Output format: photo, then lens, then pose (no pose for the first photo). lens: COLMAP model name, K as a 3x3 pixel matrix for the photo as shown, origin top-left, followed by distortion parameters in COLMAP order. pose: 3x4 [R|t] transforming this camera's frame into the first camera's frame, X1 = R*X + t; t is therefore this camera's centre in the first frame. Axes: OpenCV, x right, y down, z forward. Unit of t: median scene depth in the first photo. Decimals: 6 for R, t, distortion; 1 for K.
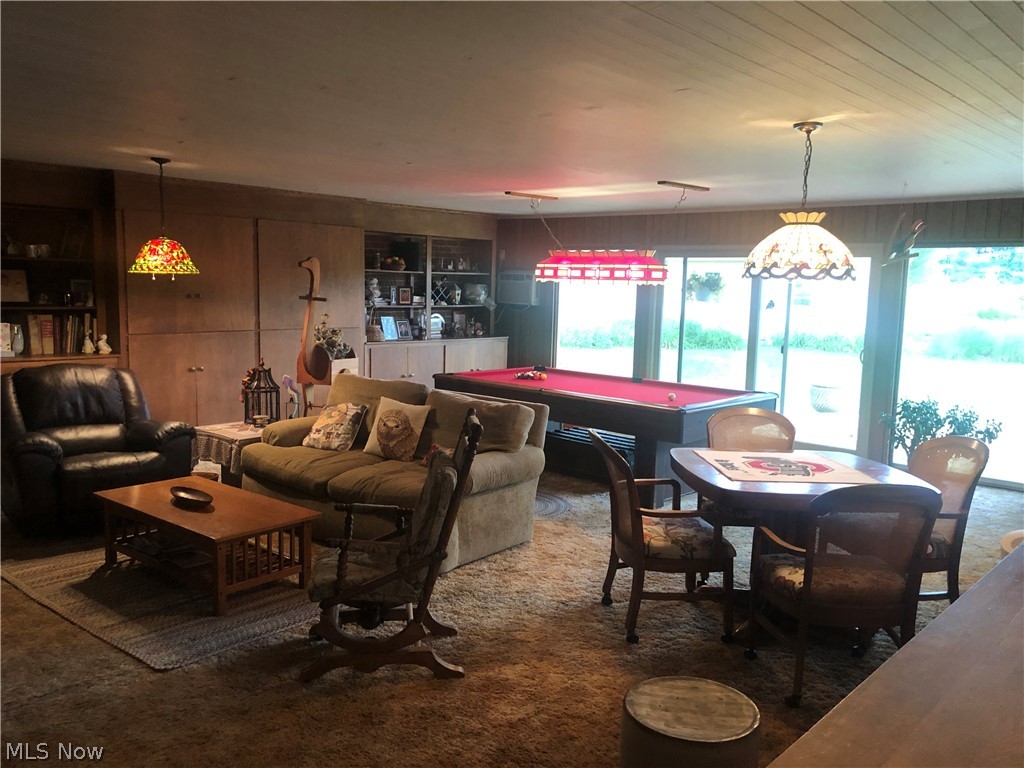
lens RADIAL K [[829.5, 0, 521.7], [0, 829.5, 380.1], [0, 0, 1]] dist [0.029850, -0.018497]
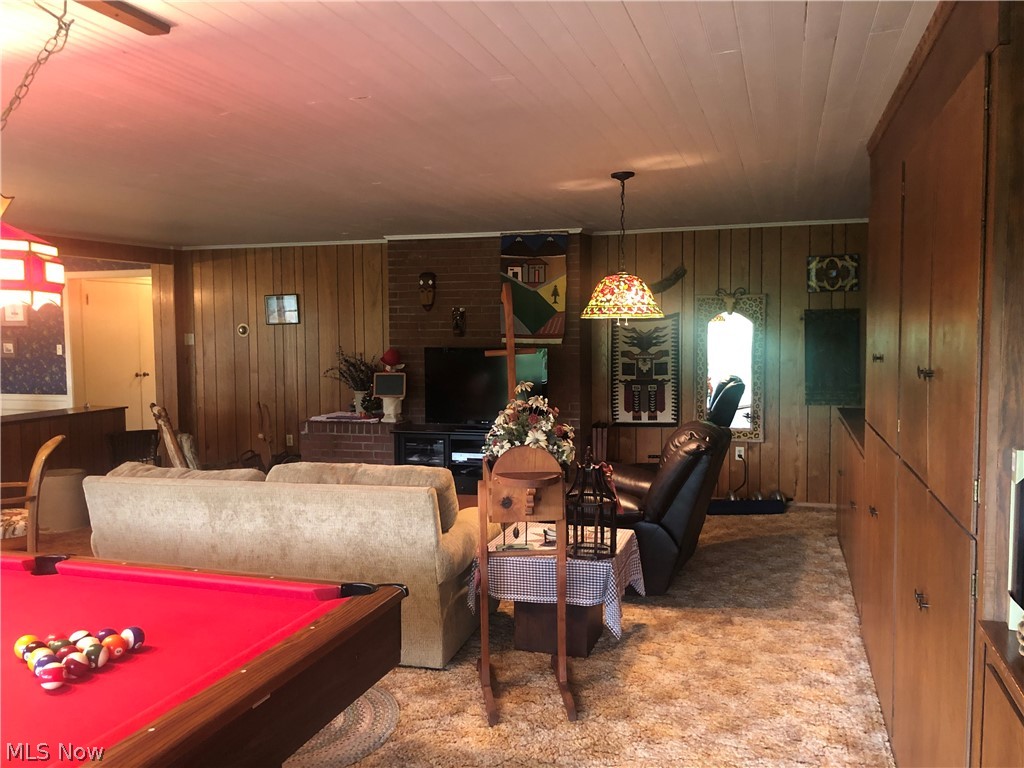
lens RADIAL K [[829.5, 0, 521.7], [0, 829.5, 380.1], [0, 0, 1]] dist [0.029850, -0.018497]
pose [[-0.909214, 0.005265, -0.416296, -0.013329], [-0.065561, 0.985634, 0.155654, -0.185852], [0.411134, 0.168815, -0.895807, 1.691491]]
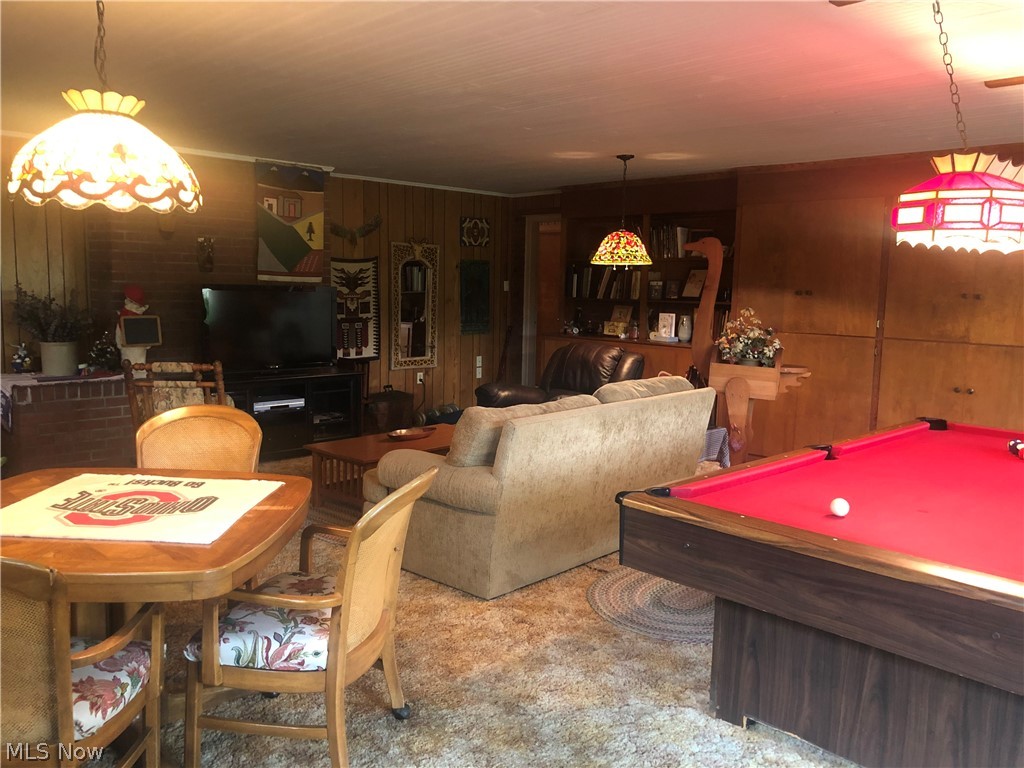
lens RADIAL K [[829.5, 0, 521.7], [0, 829.5, 380.1], [0, 0, 1]] dist [0.029850, -0.018497]
pose [[-0.053270, 0.087370, -0.994751, 0.654002], [-0.140782, 0.985558, 0.094102, -0.063042], [0.988607, 0.145056, -0.040200, 0.945276]]
